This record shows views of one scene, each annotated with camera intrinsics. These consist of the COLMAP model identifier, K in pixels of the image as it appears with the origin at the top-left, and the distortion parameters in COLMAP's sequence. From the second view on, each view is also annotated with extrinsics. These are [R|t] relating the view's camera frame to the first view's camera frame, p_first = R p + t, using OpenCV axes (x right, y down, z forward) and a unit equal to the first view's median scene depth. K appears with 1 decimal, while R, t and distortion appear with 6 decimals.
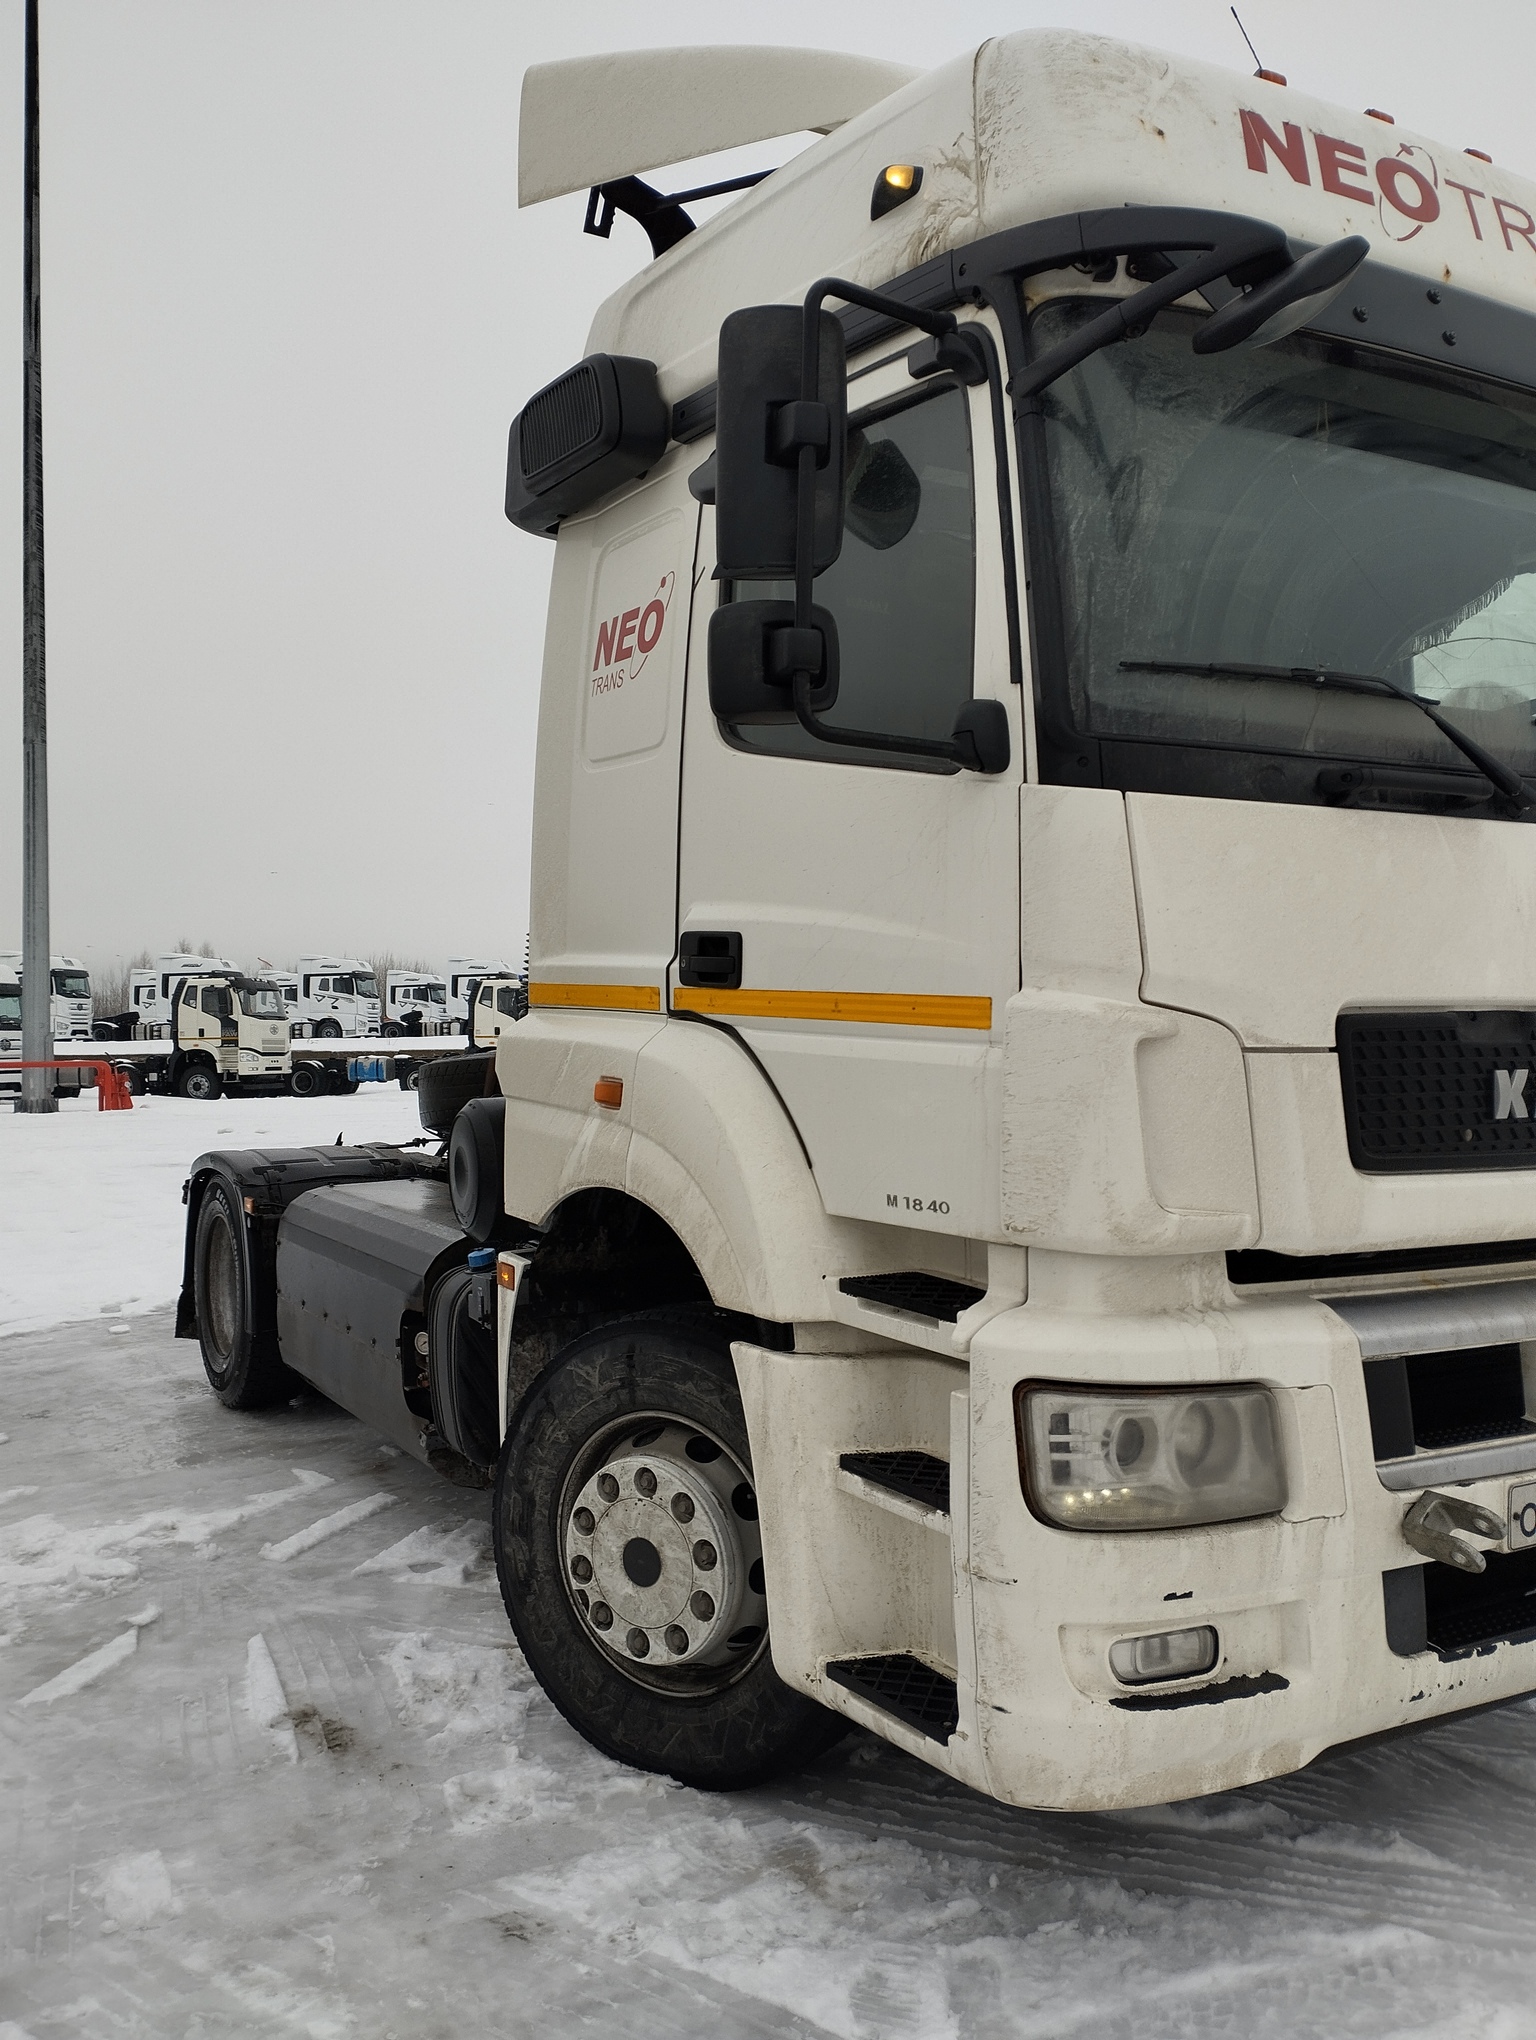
lens RADIAL K [[1672.4, 0, 765.1], [0, 1672.4, 1112.6], [0, 0, 1]] dist [0.075608, -0.122460]
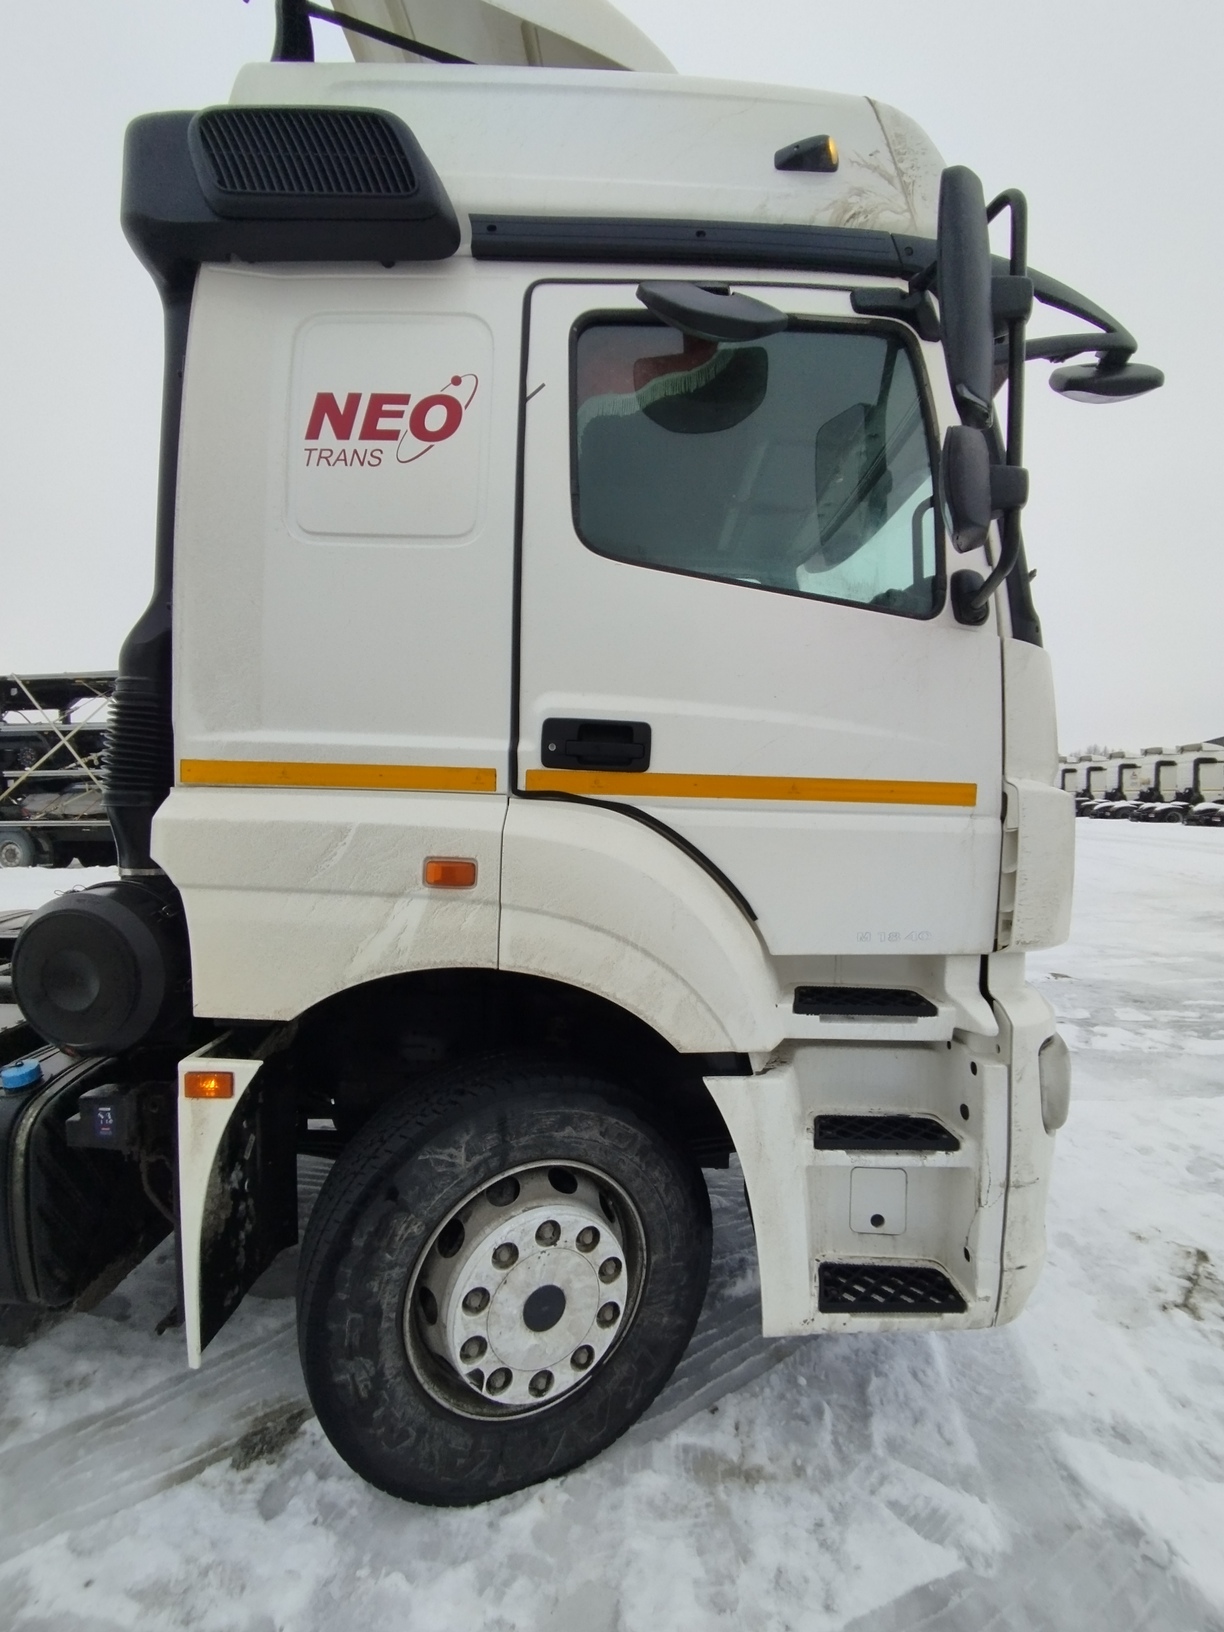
lens RADIAL K [[753.3, 0, 611.8], [0, 753.3, 847.7], [0, 0, 1]] dist [0.000441, -0.000425]
pose [[0.530325, -0.057311, 0.845855, -0.496448], [0.045944, 0.998189, 0.038827, -0.046805], [-0.846549, 0.018271, 0.531997, 0.796413]]
